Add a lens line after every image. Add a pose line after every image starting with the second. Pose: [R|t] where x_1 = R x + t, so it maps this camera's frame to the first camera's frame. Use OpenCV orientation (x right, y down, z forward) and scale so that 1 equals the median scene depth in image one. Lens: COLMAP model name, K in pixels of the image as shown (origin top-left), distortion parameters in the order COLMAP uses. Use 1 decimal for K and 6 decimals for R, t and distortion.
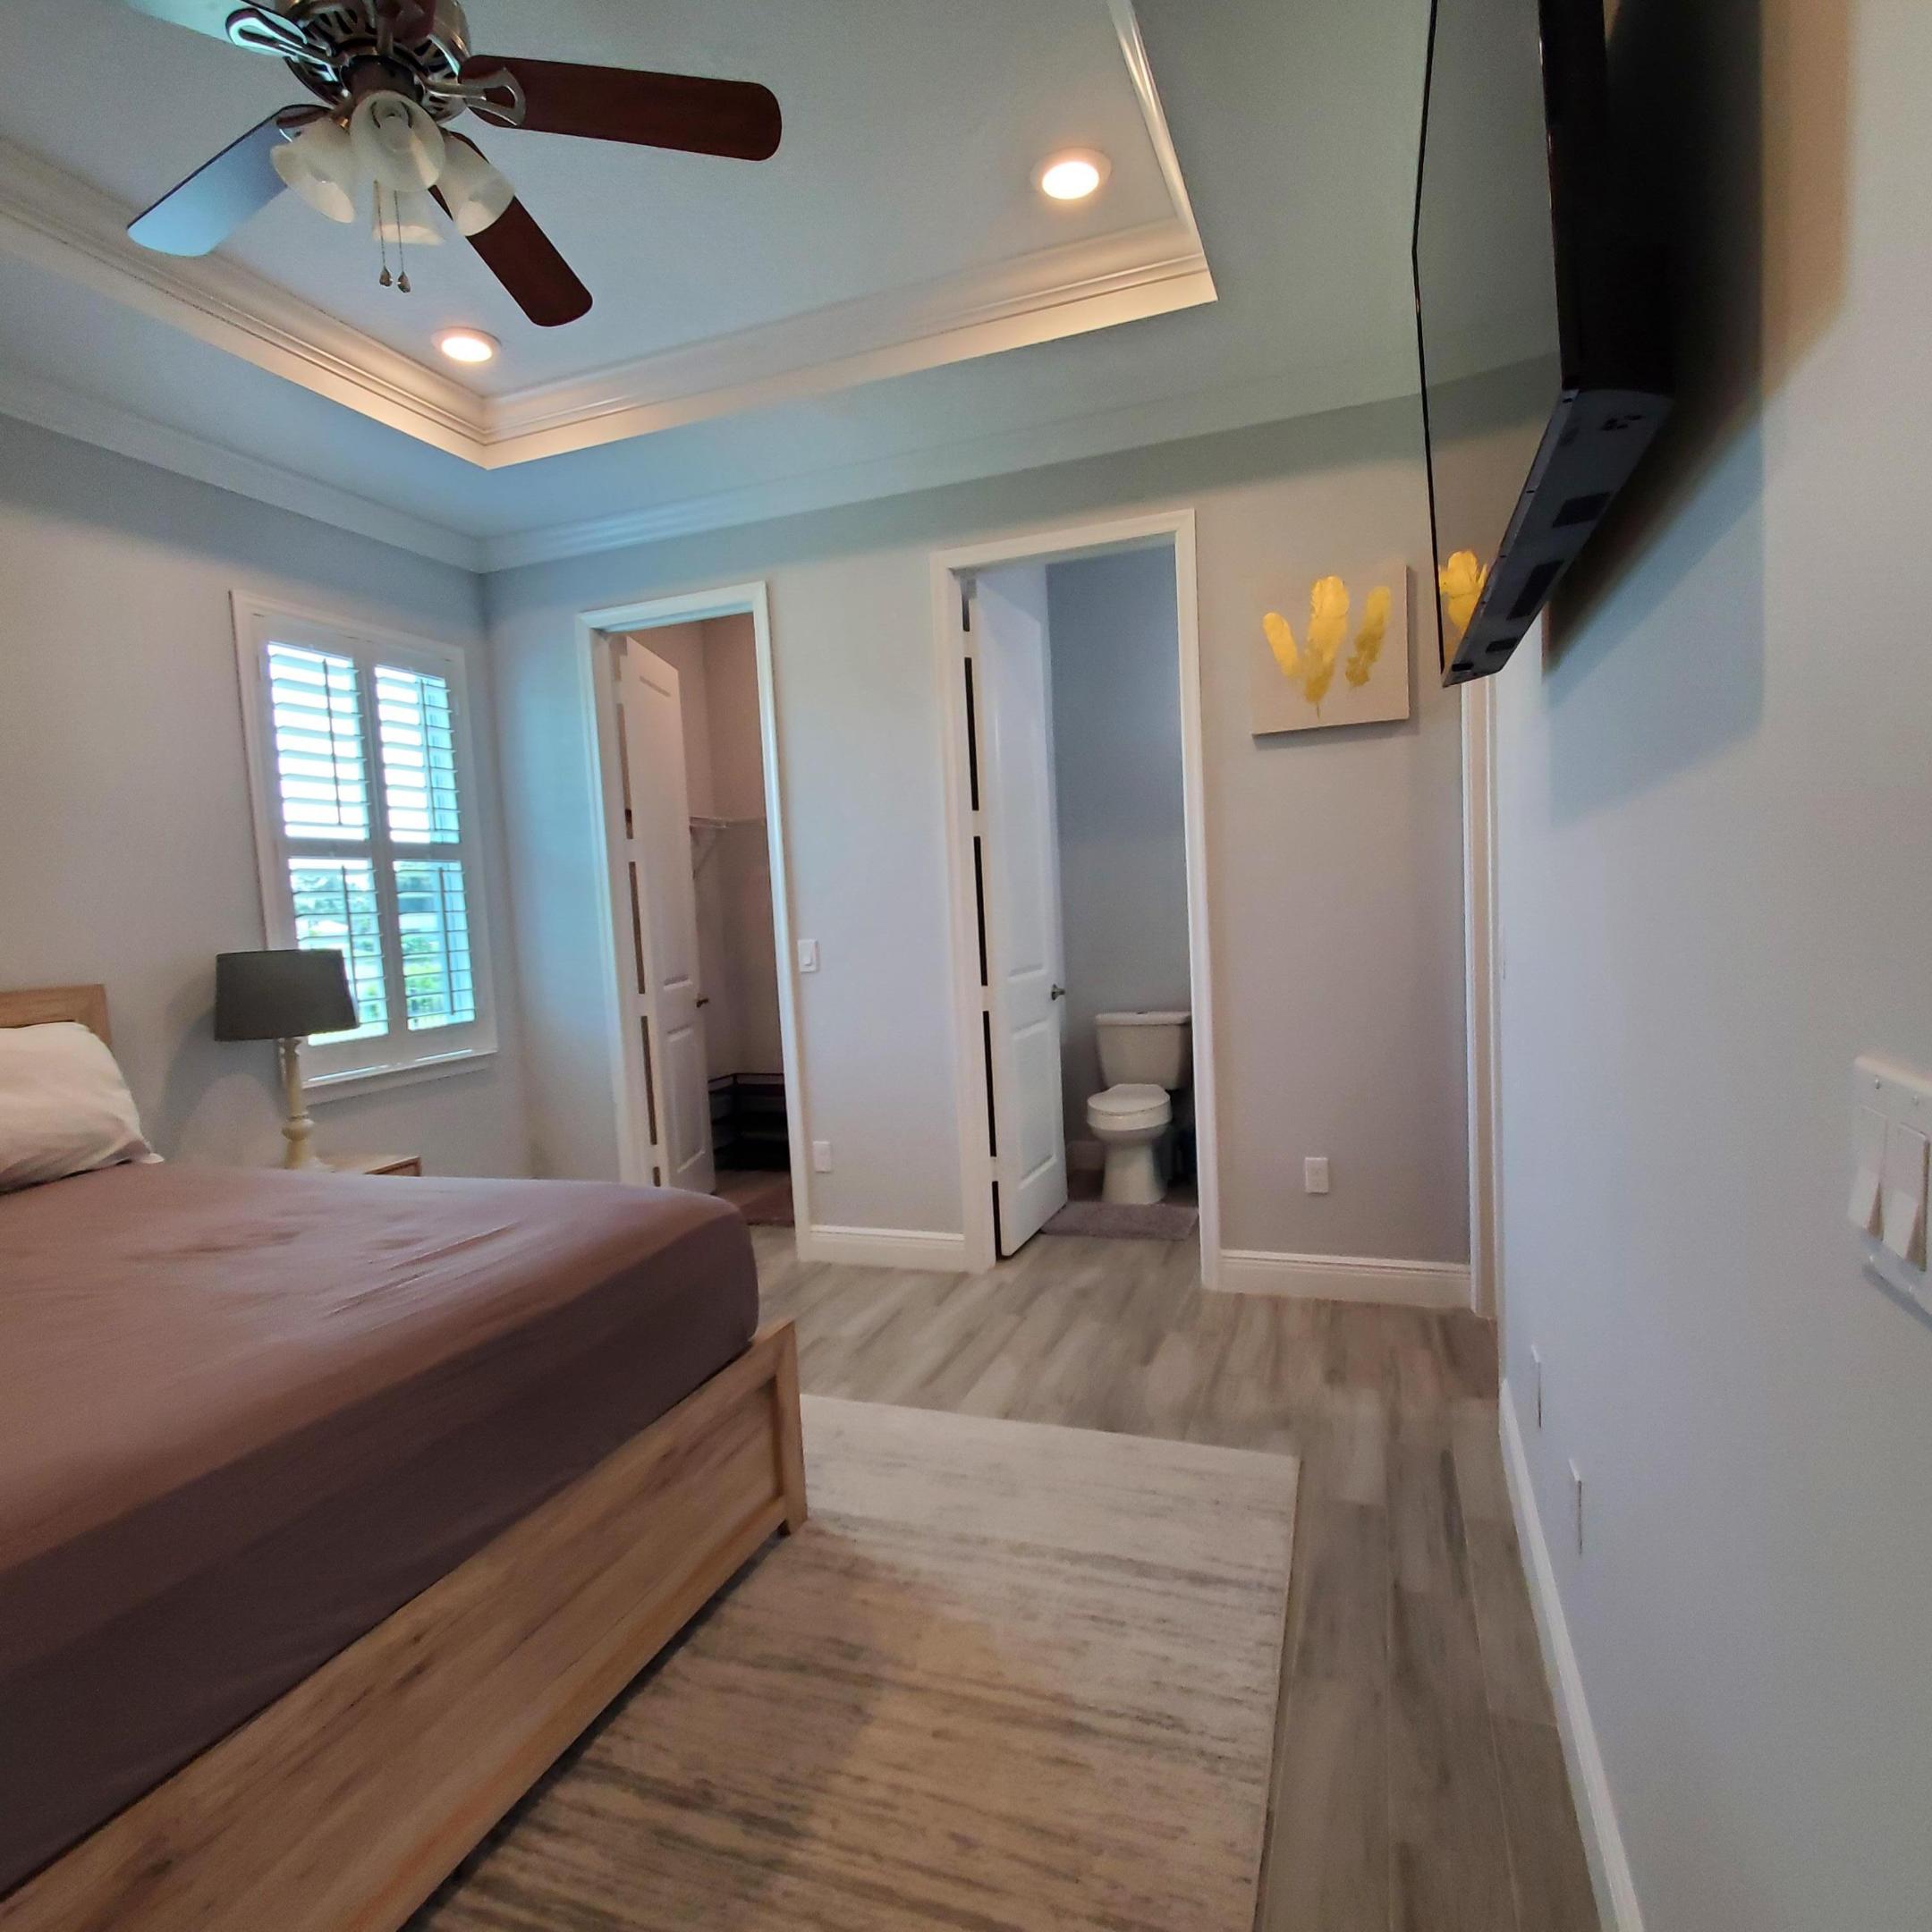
lens RADIAL K [[1125.9, 0, 945.8], [0, 1125.9, 999.7], [0, 0, 1]] dist [-0.000808, -0.001881]
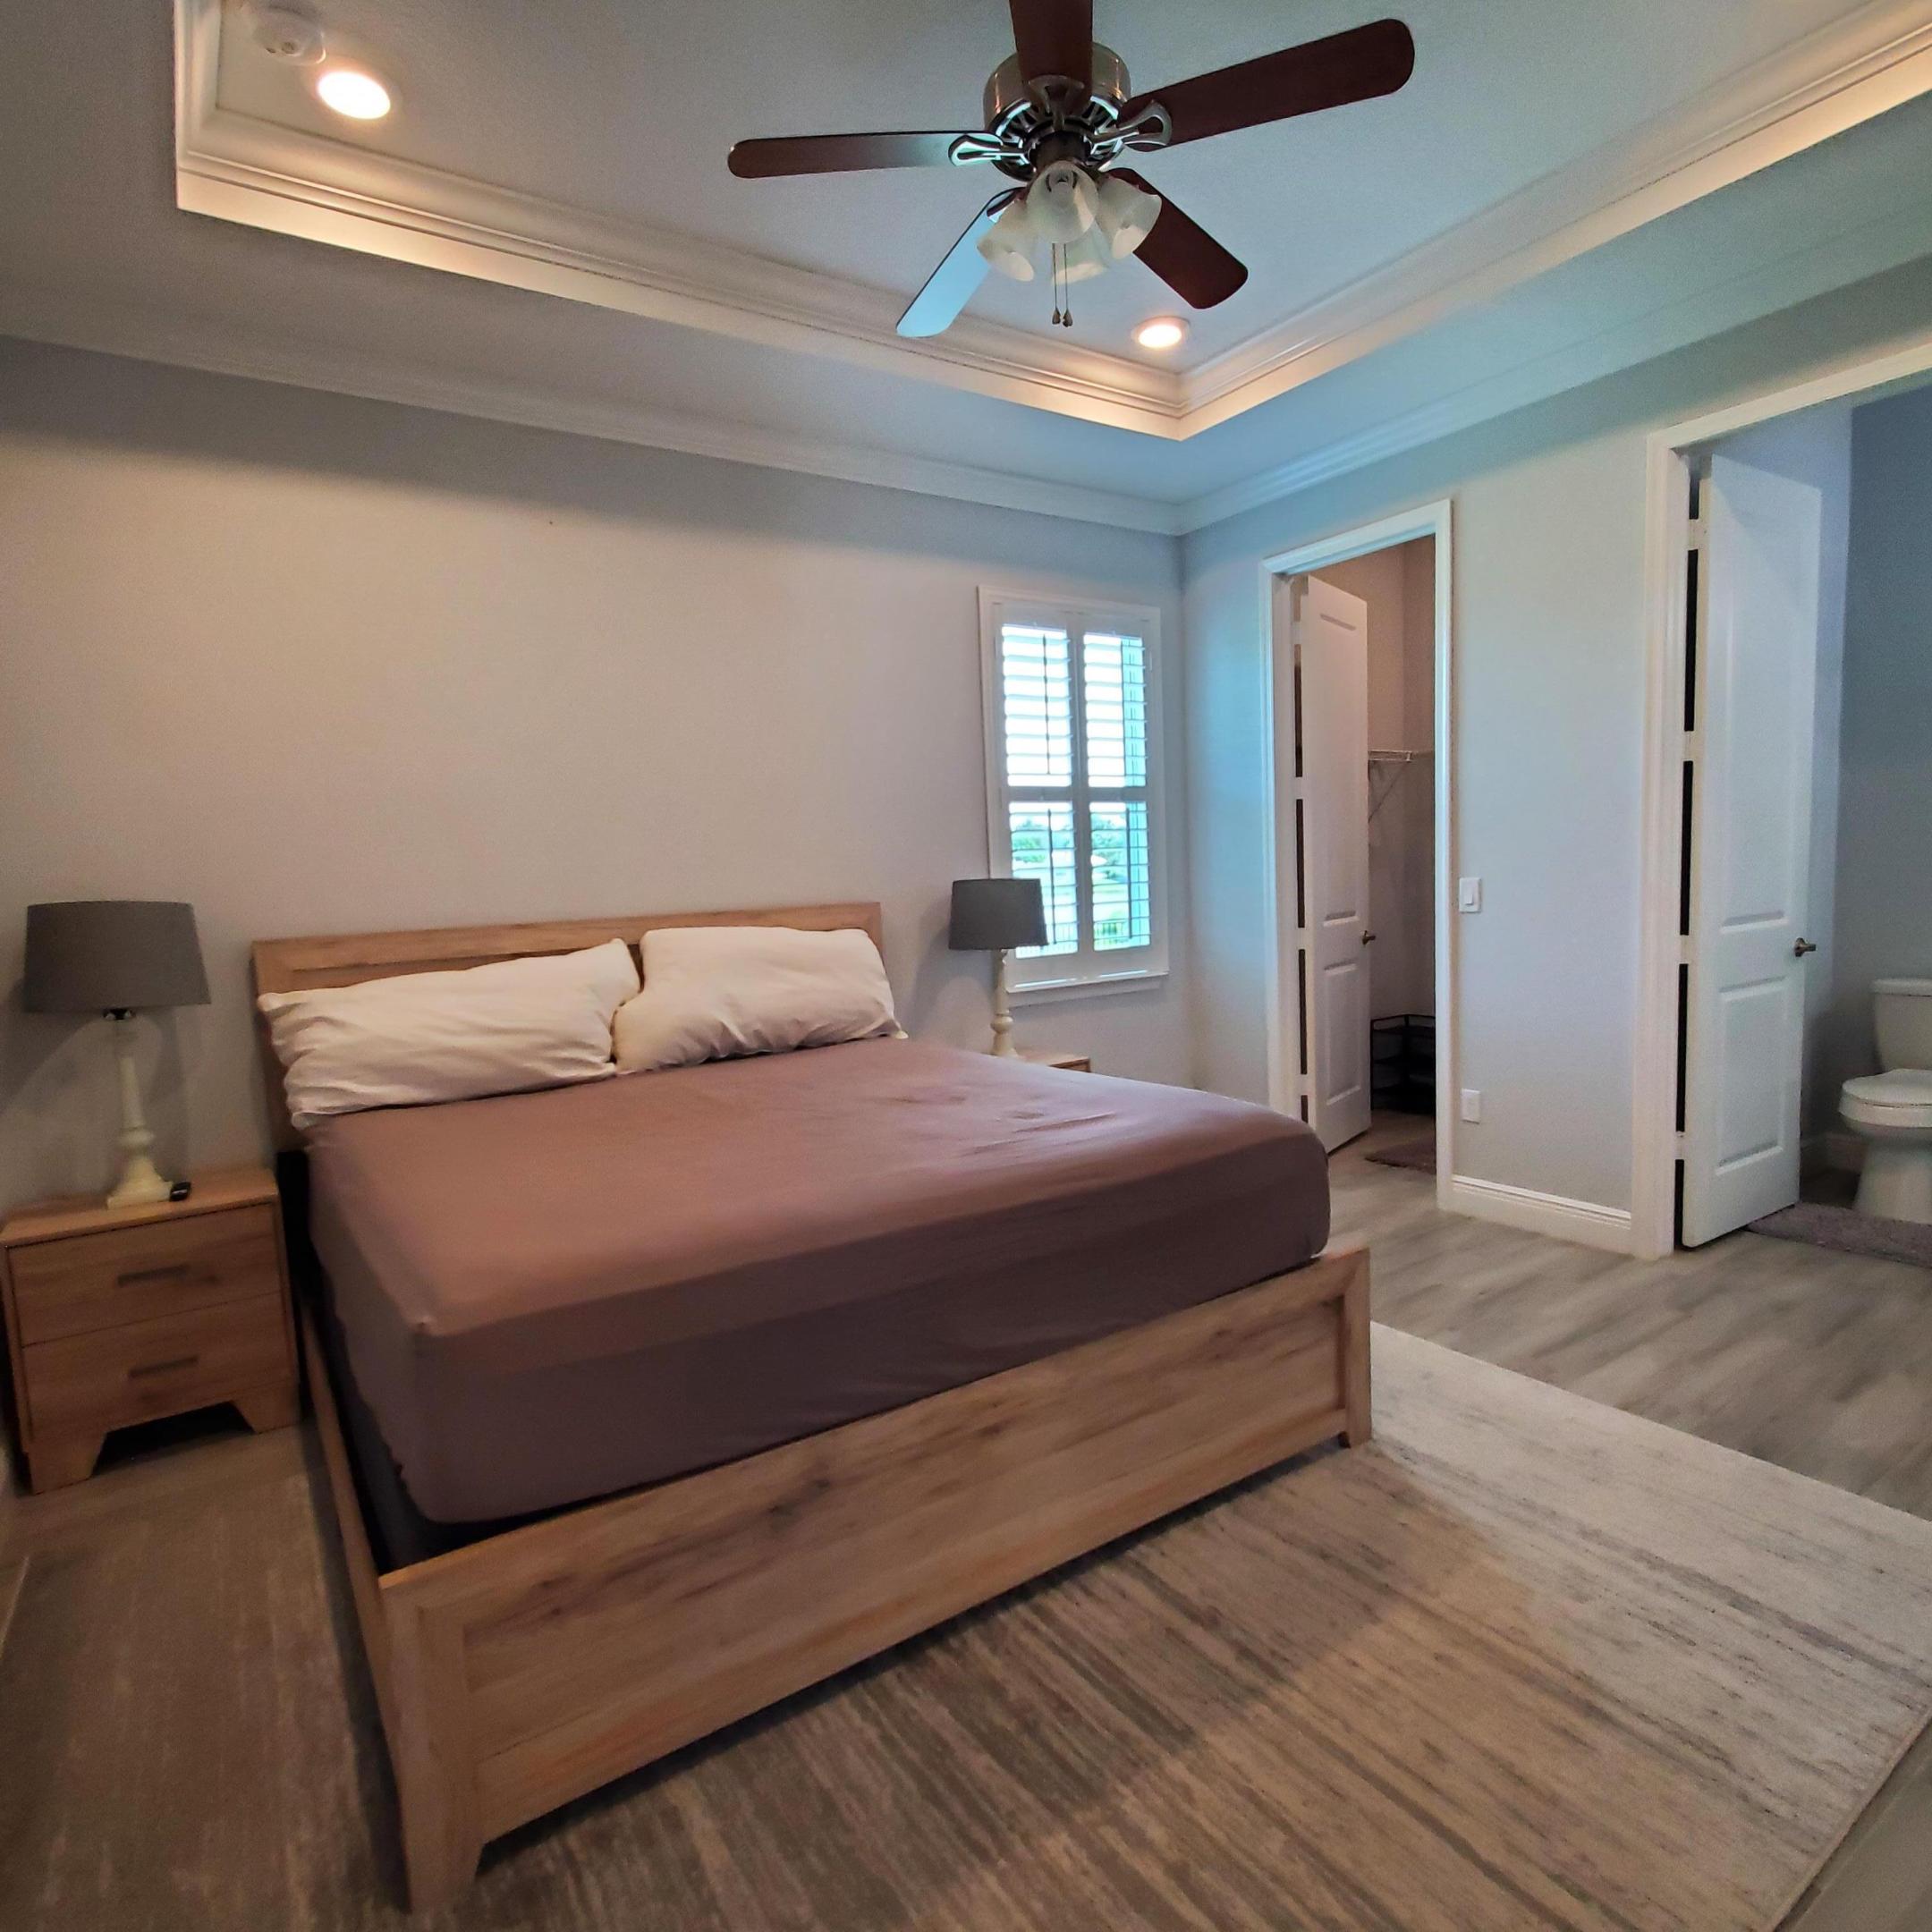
lens RADIAL K [[1125.9, 0, 945.8], [0, 1125.9, 999.7], [0, 0, 1]] dist [-0.000808, -0.001881]
pose [[0.810285, 0.079604, -0.580605, 0.093569], [-0.045775, 0.996302, 0.072714, 0.000506], [0.584246, -0.032342, 0.810932, -0.040005]]
